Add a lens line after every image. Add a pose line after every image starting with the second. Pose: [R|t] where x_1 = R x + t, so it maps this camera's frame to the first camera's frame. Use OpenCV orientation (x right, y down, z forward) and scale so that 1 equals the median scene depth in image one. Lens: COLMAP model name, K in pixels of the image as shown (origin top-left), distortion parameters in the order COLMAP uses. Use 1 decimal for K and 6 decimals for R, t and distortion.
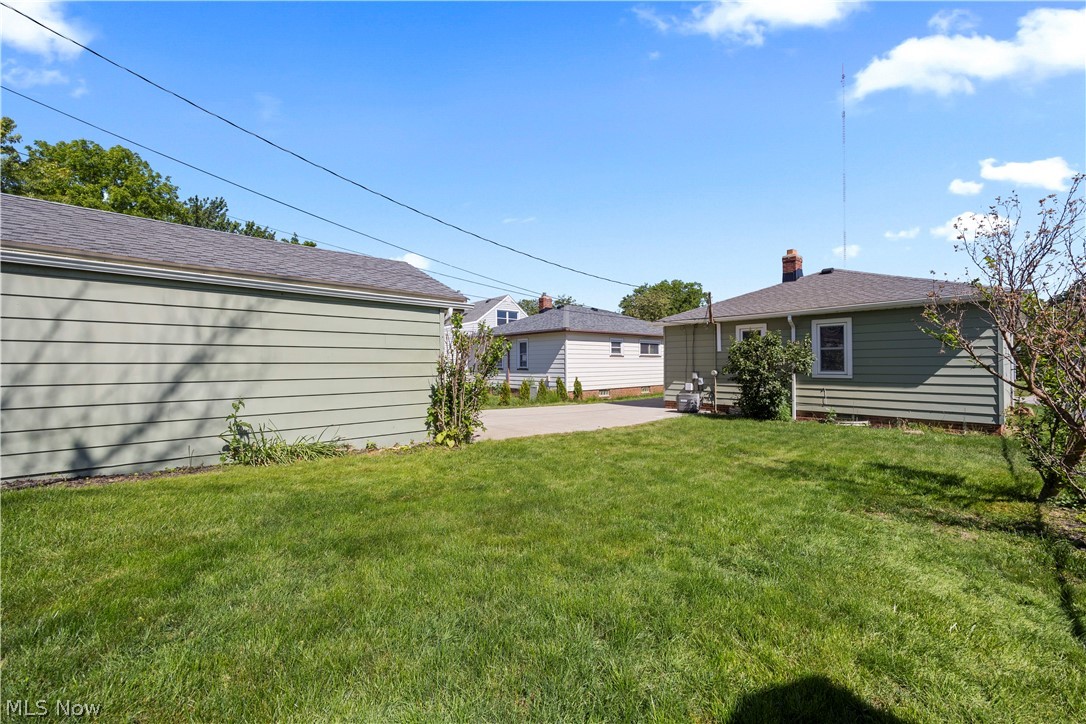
lens RADIAL K [[432.5, 0, 539.6], [0, 432.5, 364.1], [0, 0, 1]] dist [0.000994, -0.000163]
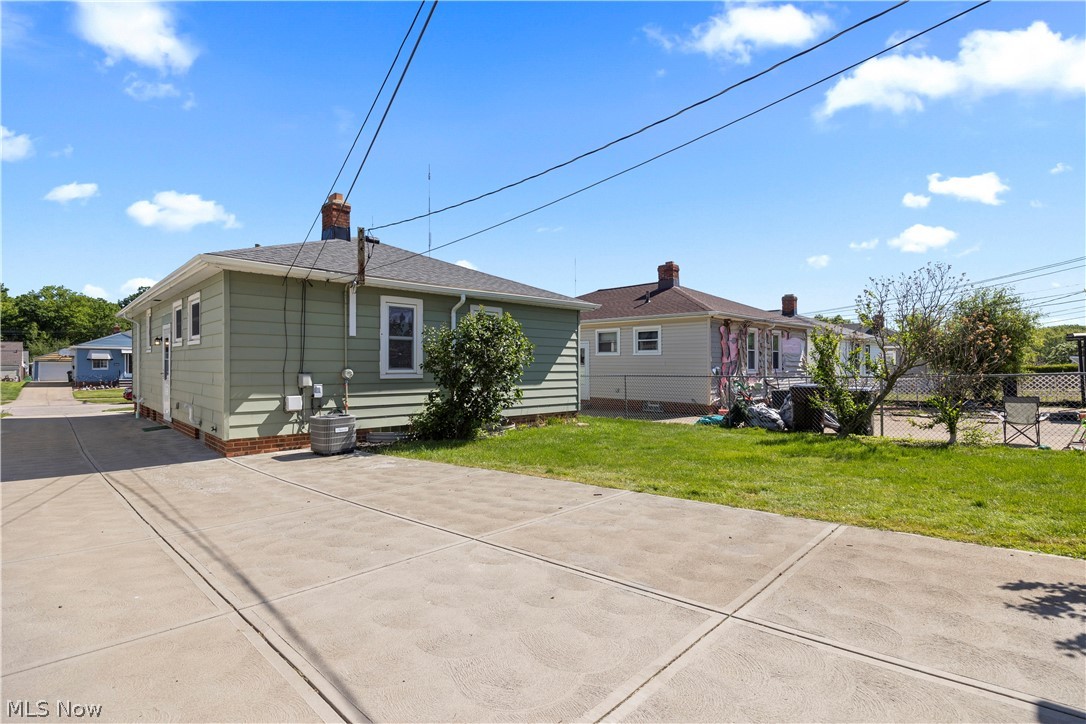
lens RADIAL K [[497.2, 0, 543.0], [0, 497.2, 362.0], [0, 0, 1]] dist [-0.001483, -0.000388]
pose [[-0.015603, 0.009574, 0.999832, -0.236815], [-0.003928, 0.999946, -0.009636, 0.009900], [-0.999871, -0.004078, -0.015565, 0.750471]]
